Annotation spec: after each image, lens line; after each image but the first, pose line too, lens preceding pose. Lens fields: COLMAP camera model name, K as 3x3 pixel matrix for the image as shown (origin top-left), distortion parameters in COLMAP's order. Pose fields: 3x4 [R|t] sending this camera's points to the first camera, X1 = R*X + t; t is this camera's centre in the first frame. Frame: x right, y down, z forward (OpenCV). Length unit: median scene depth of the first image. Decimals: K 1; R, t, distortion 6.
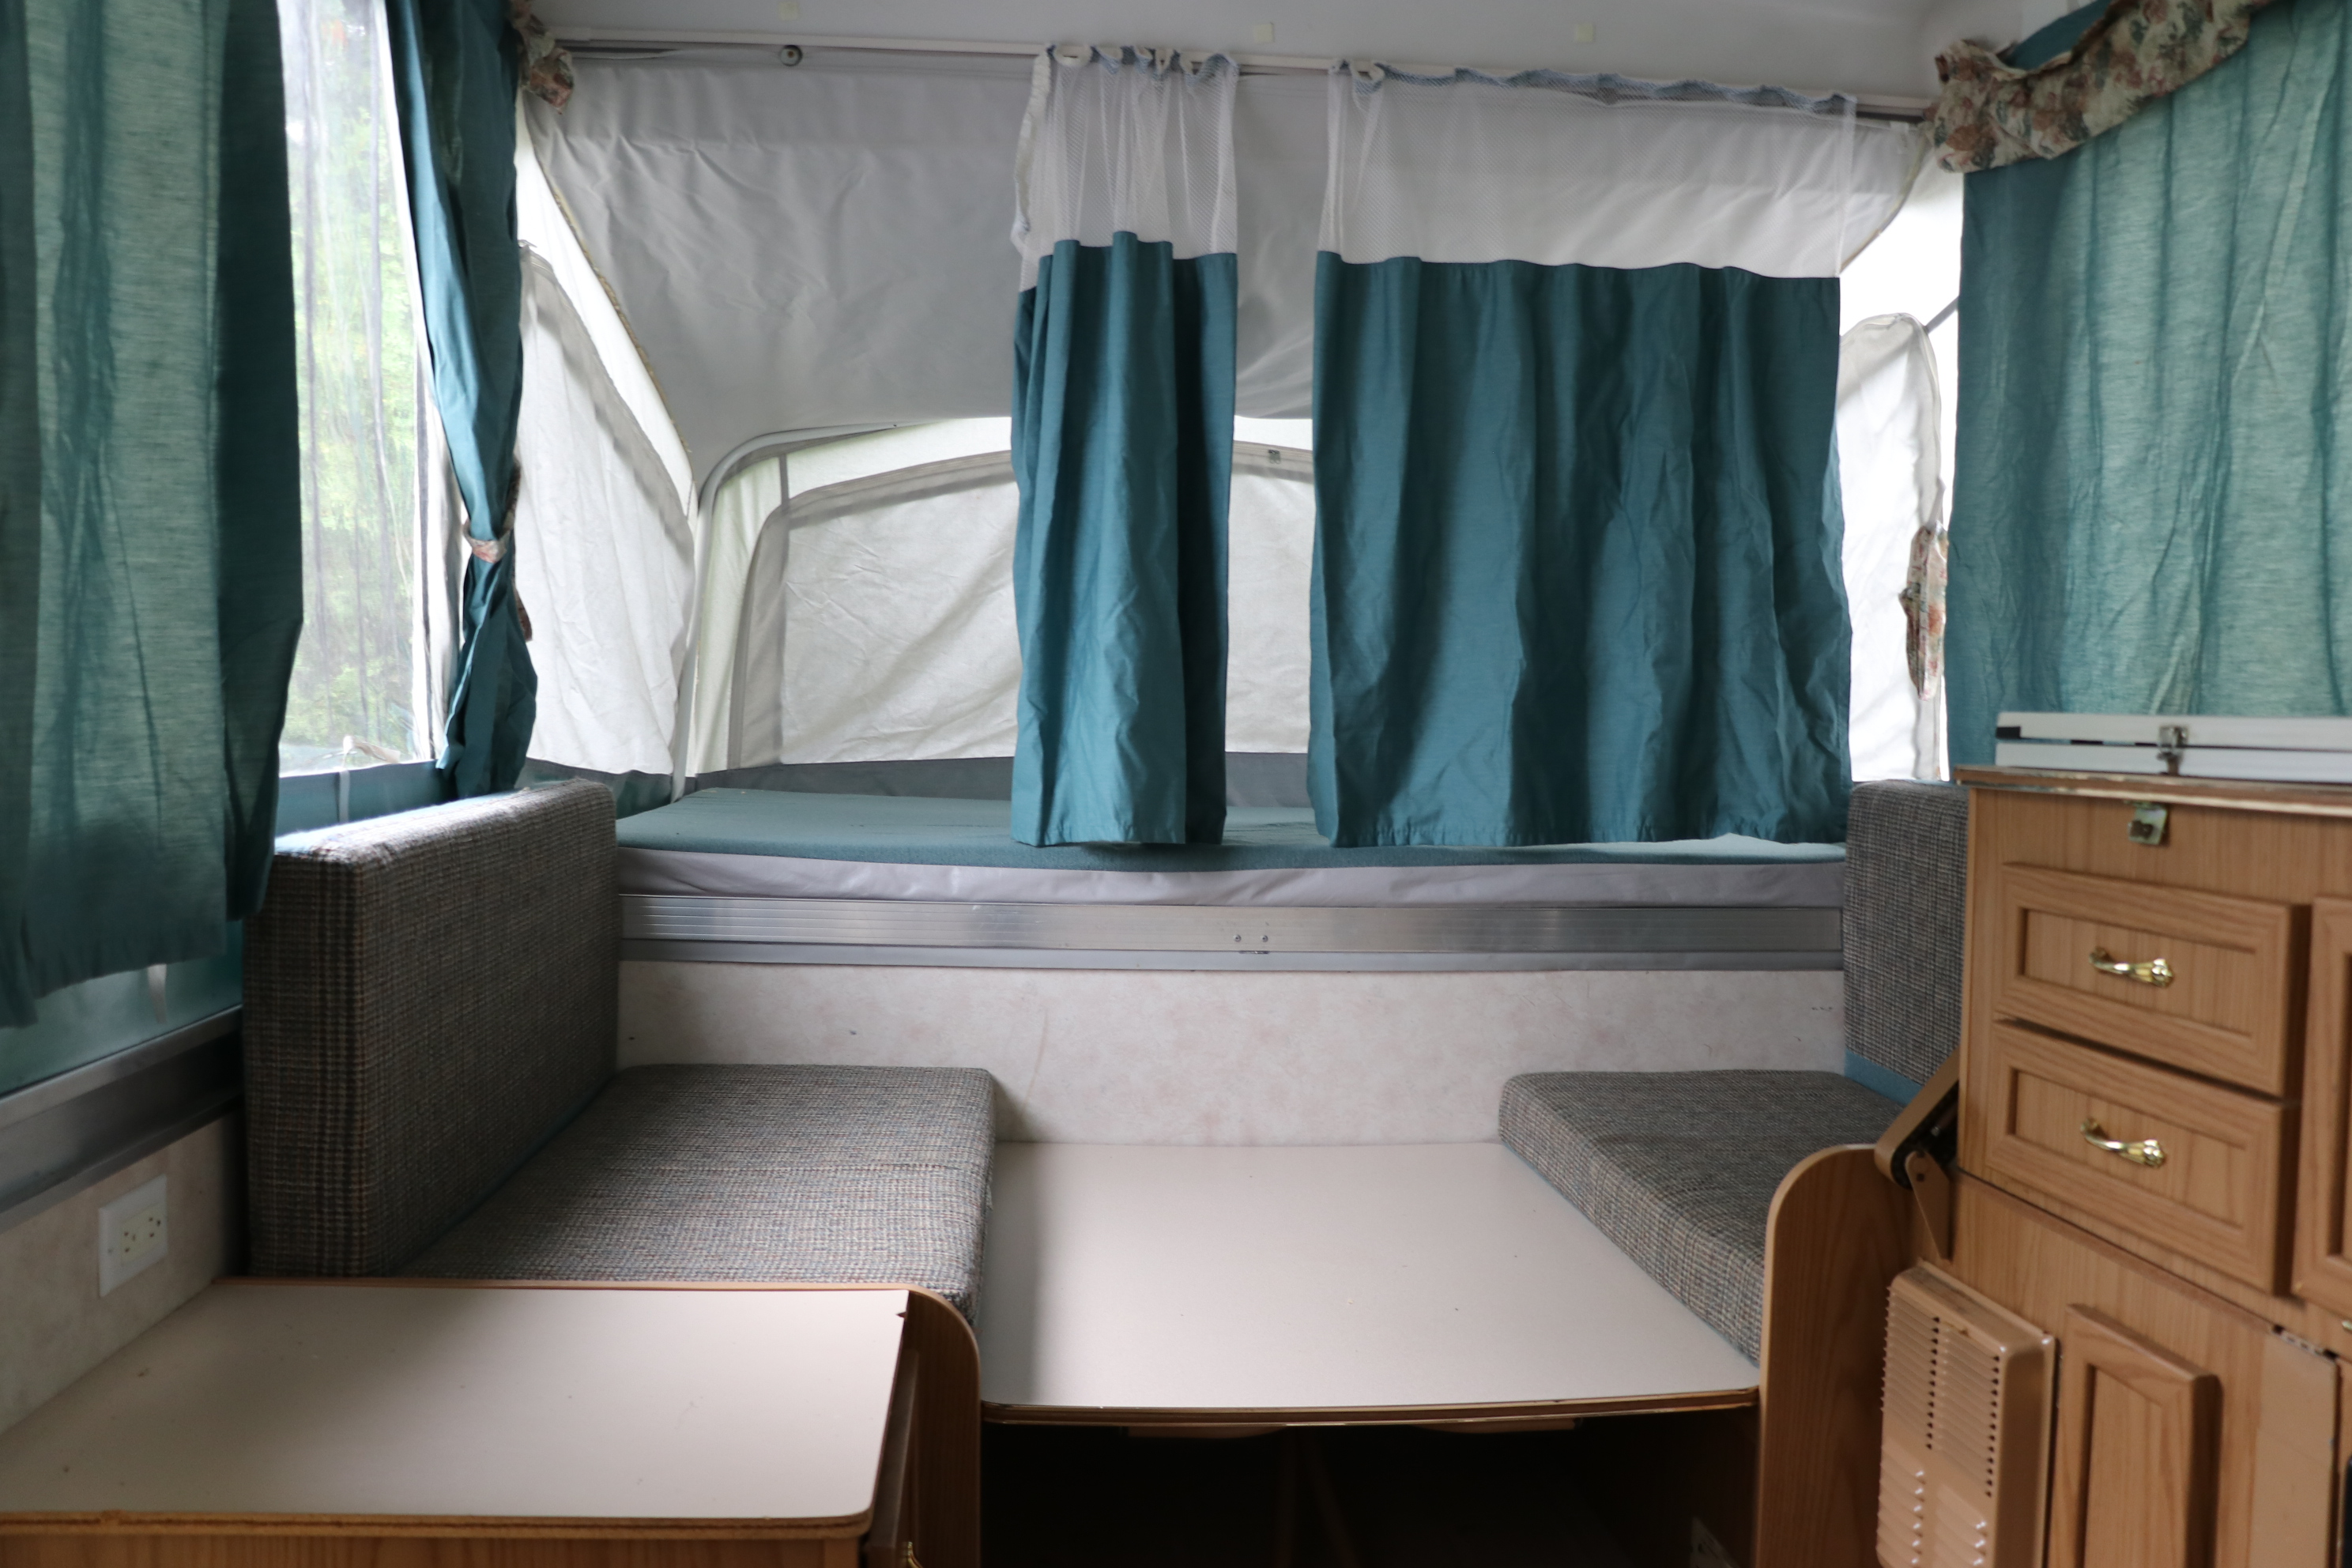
lens RADIAL K [[1950.0, 0, 1169.5], [0, 1950.0, 792.8], [0, 0, 1]] dist [-0.190174, 0.173420]
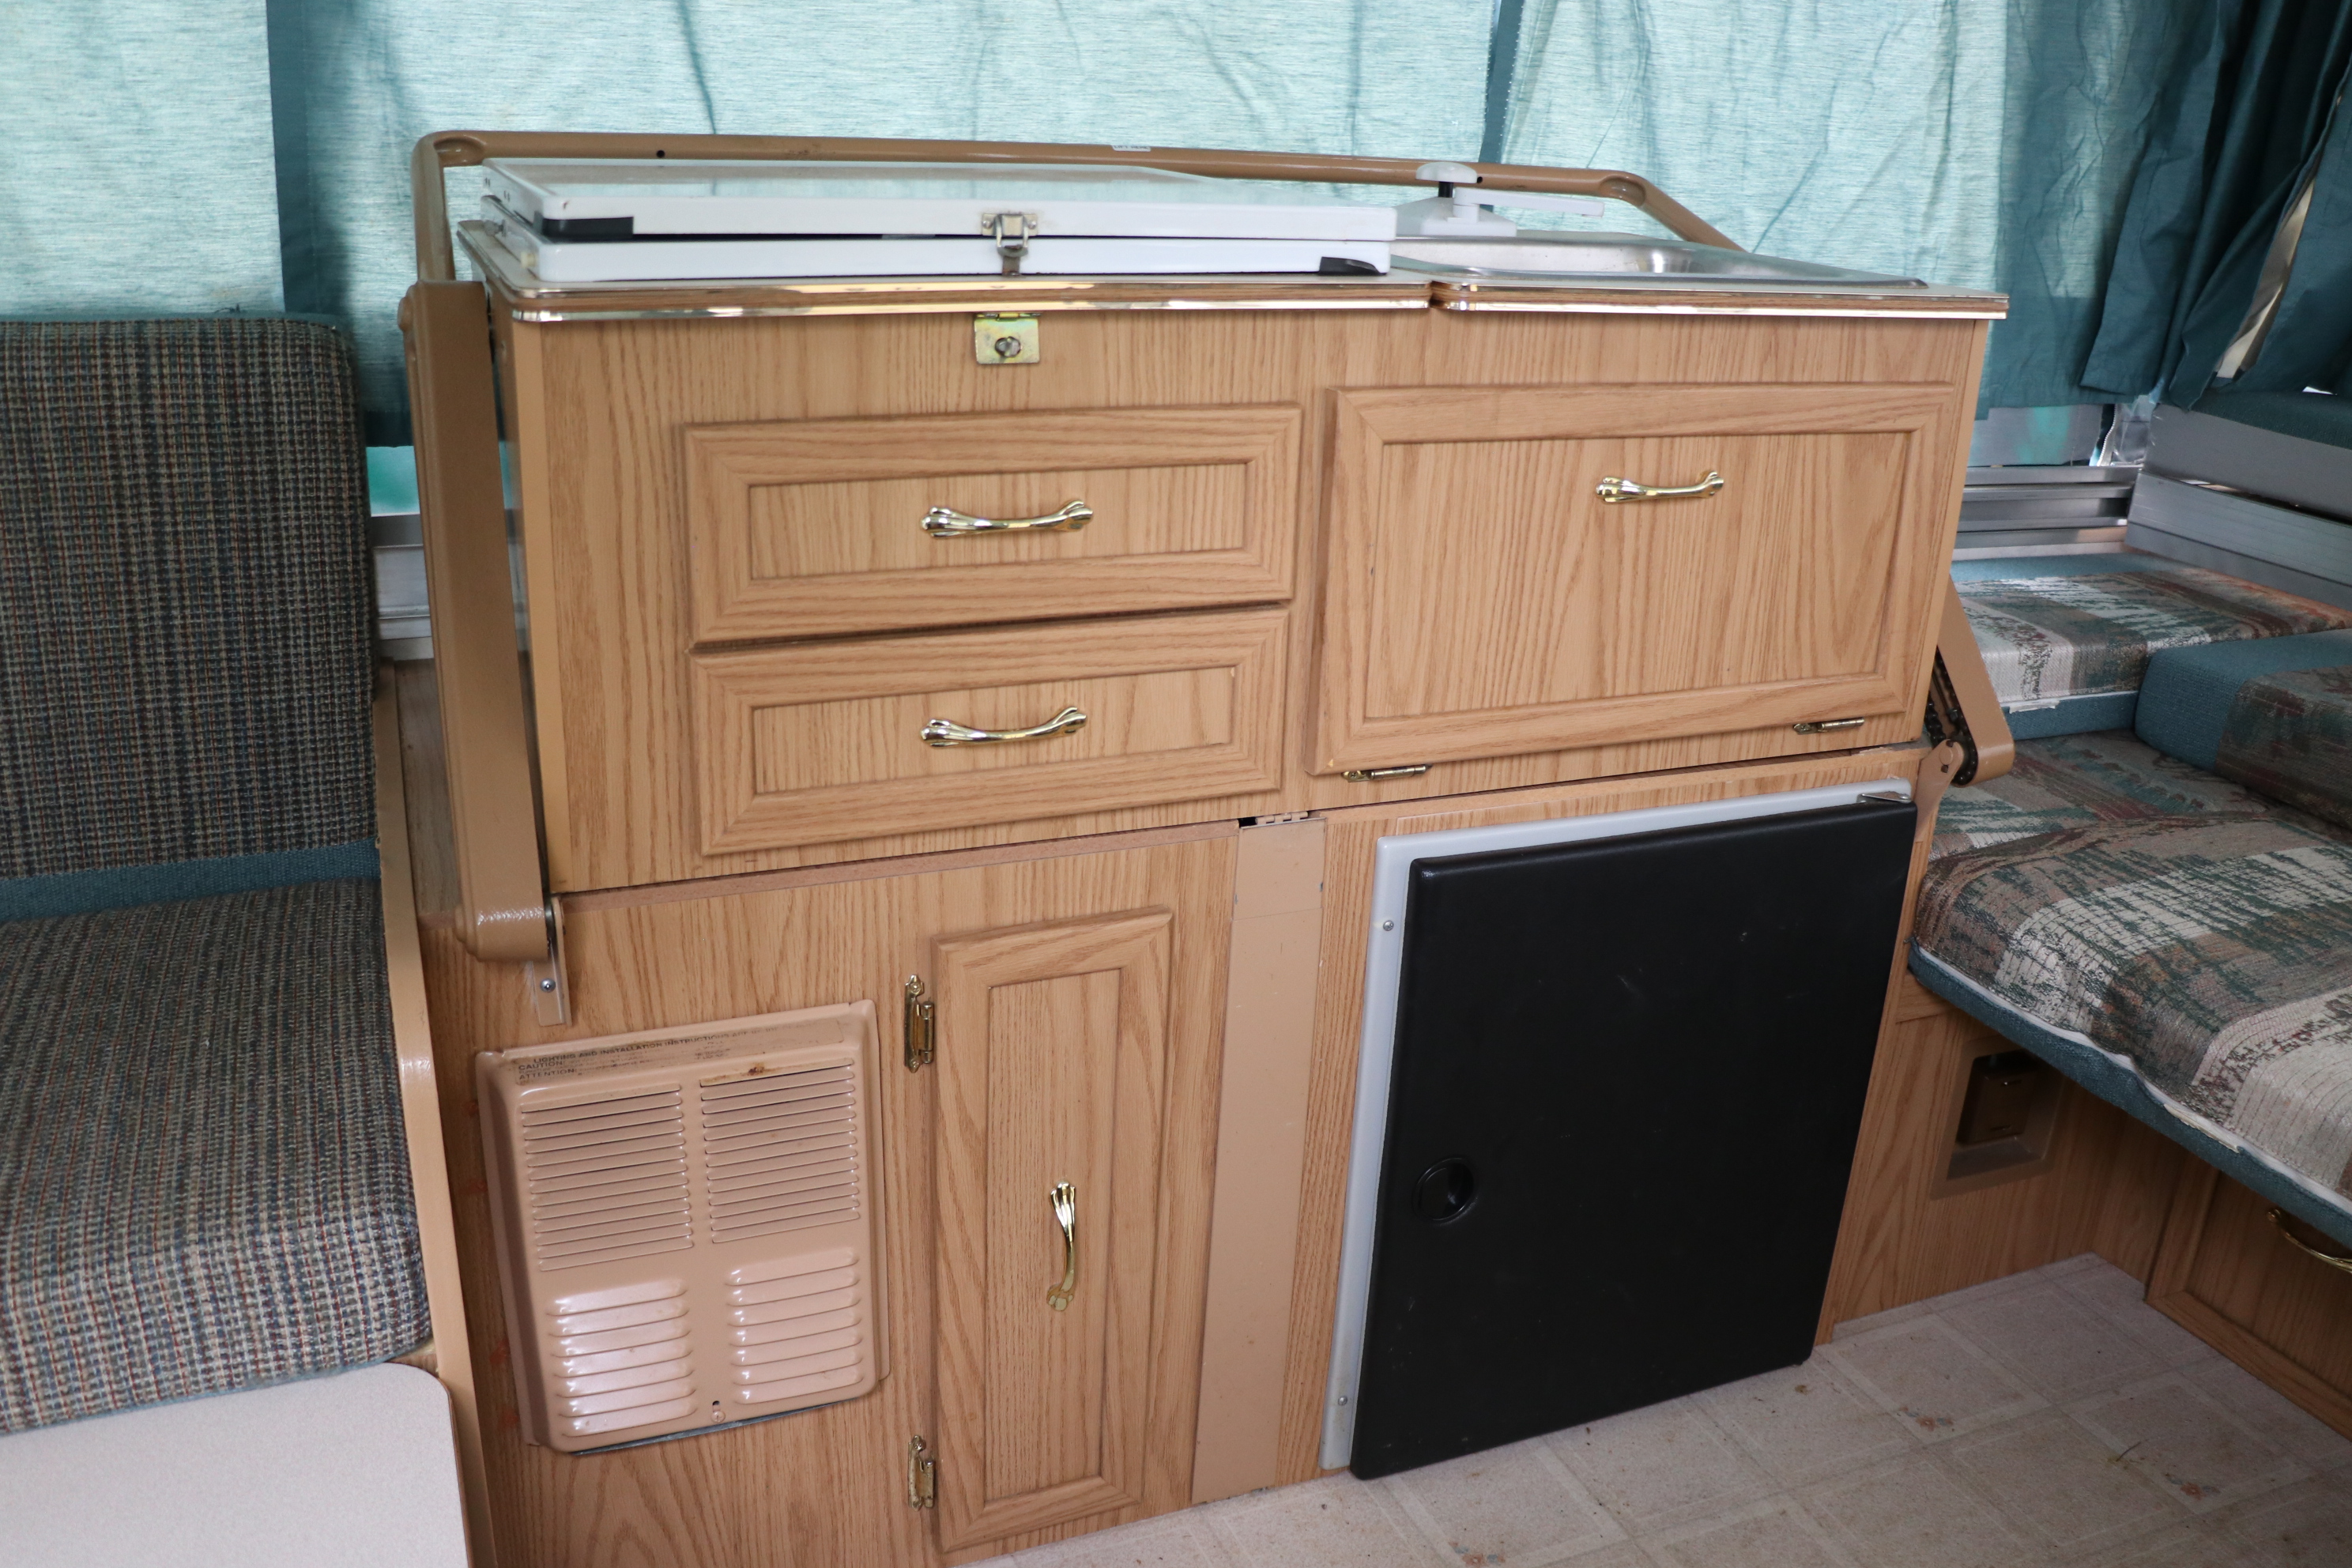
lens RADIAL K [[1950.0, 0, 1169.5], [0, 1950.0, 792.8], [0, 0, 1]] dist [-0.190174, 0.173420]
pose [[-0.307654, -0.355395, 0.882634, -0.289720], [-0.005870, 0.928317, 0.371743, -0.109083], [-0.951480, 0.109188, -0.287687, 1.187976]]
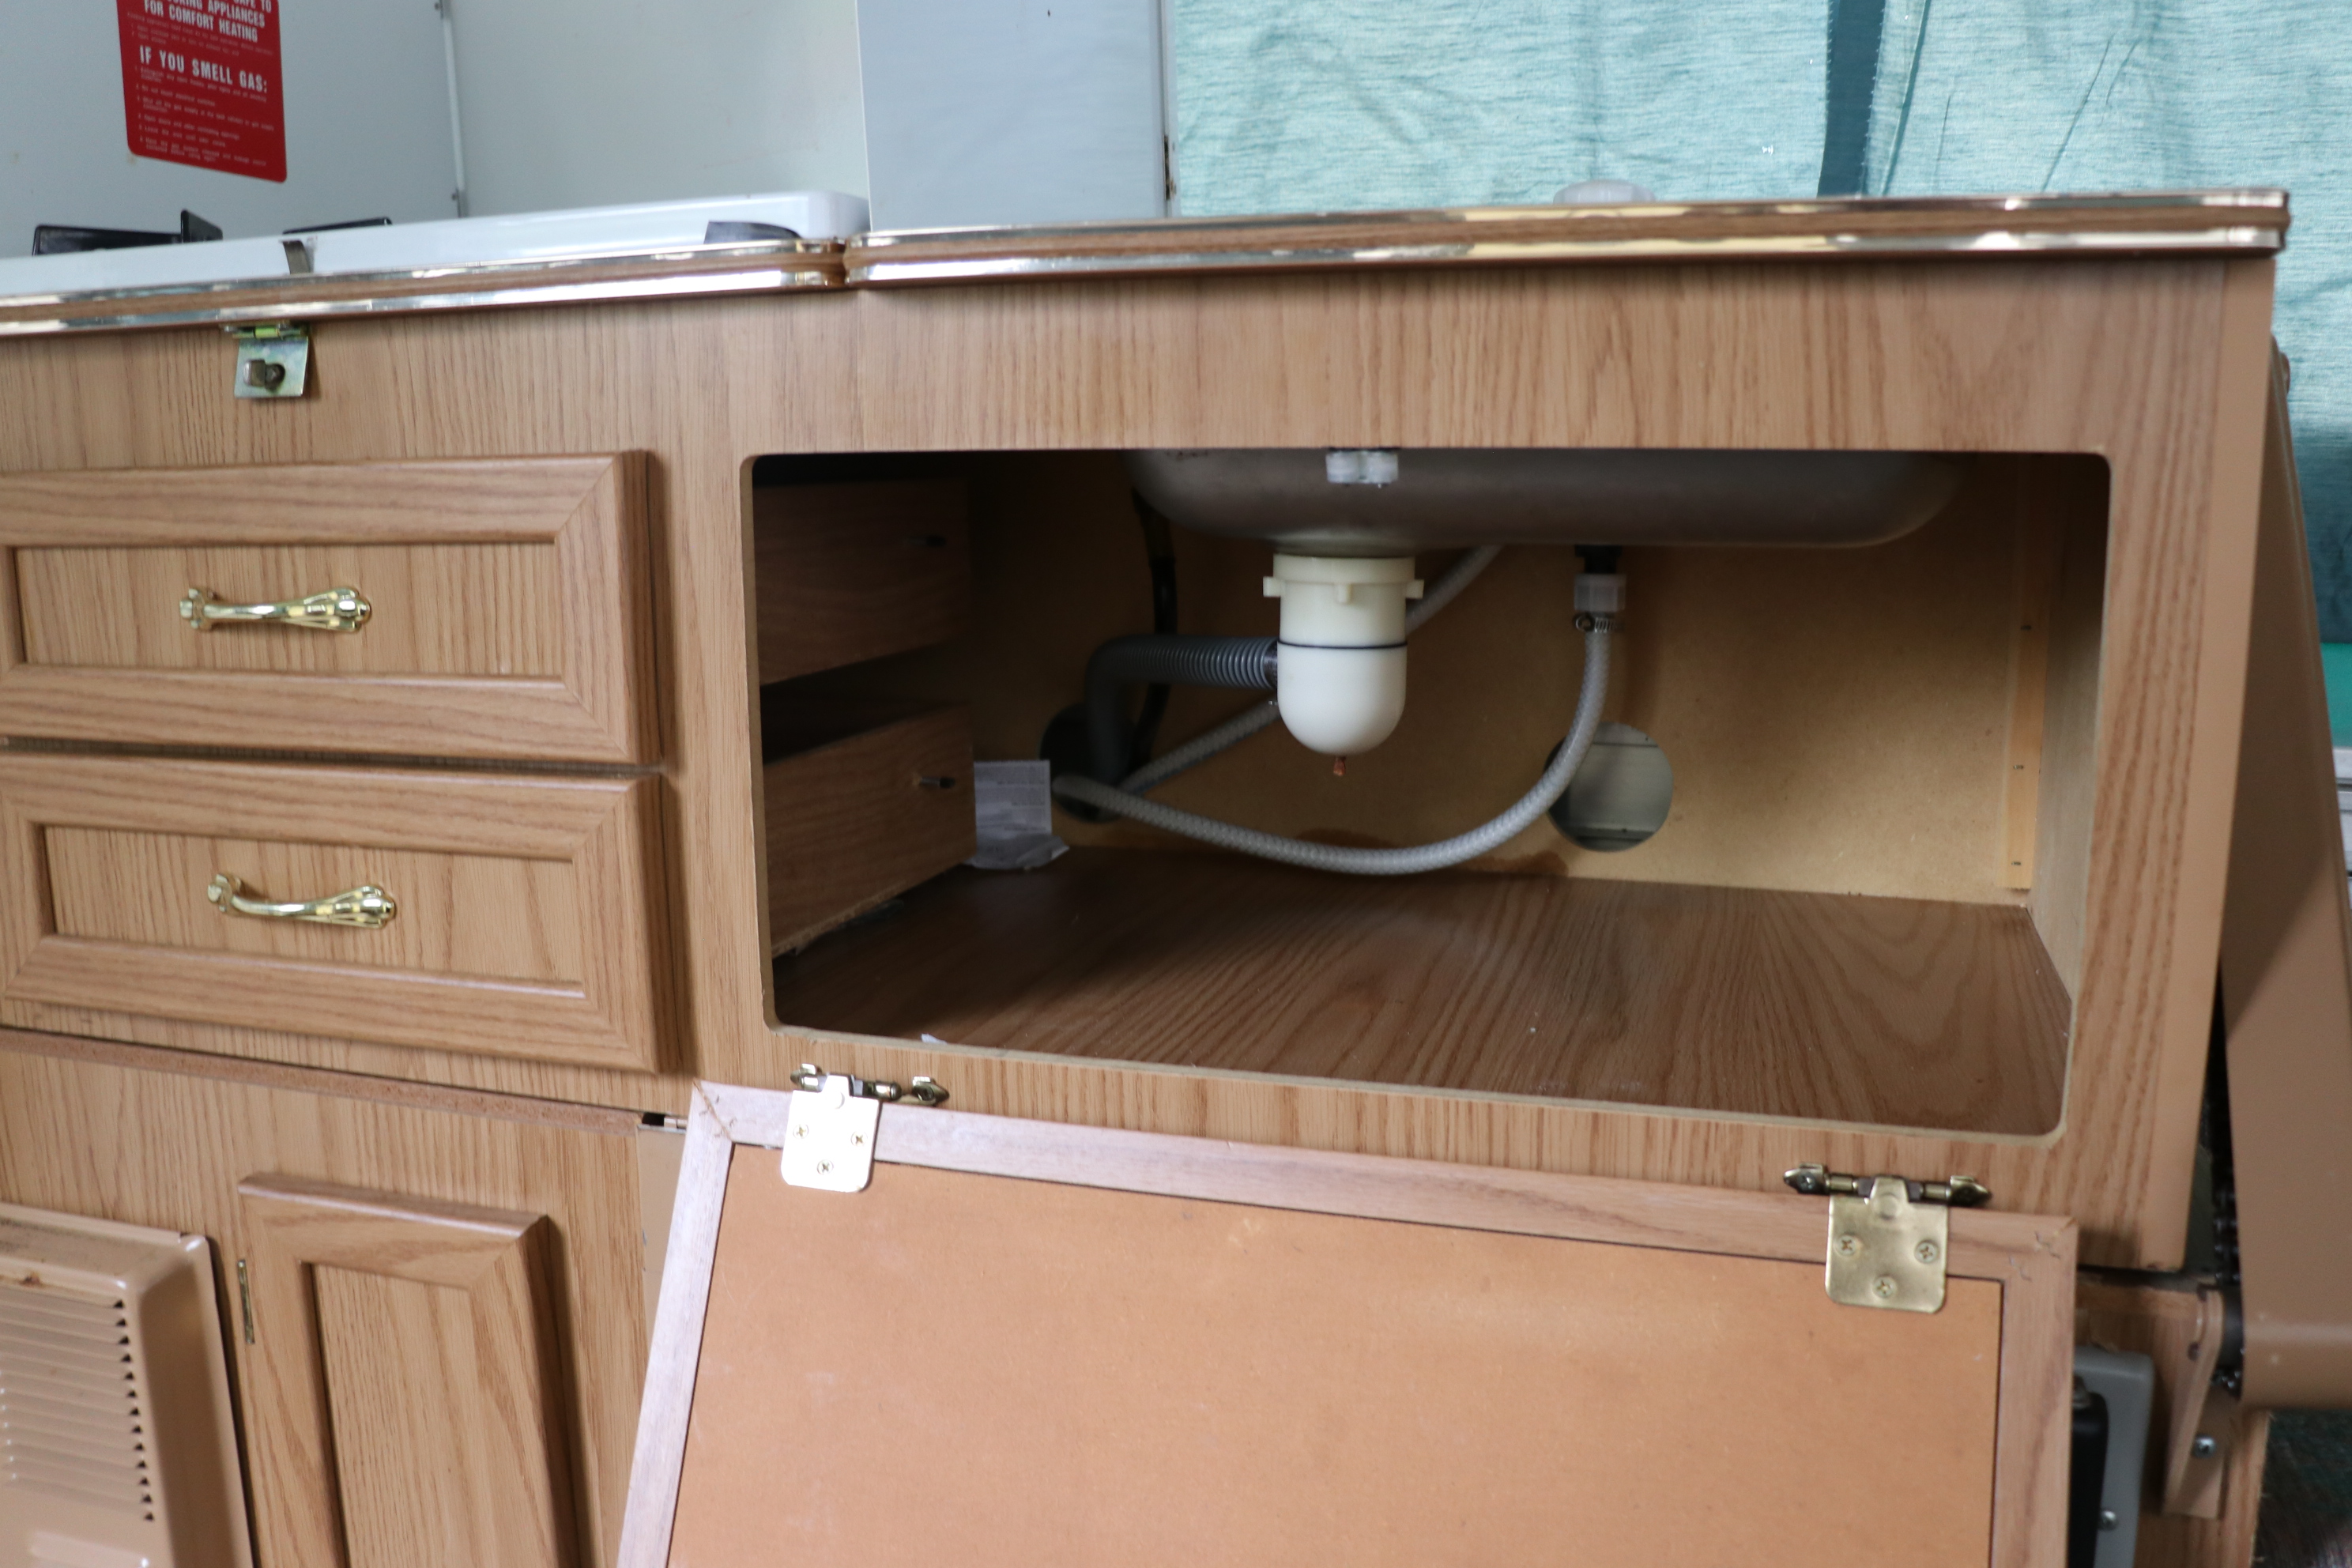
lens RADIAL K [[1950.0, 0, 1169.5], [0, 1950.0, 792.8], [0, 0, 1]] dist [-0.190174, 0.173420]
pose [[0.383864, -0.186608, 0.904337, 0.071574], [0.053106, 0.982207, 0.180134, 0.057634], [-0.921861, -0.021121, 0.386944, 0.506128]]
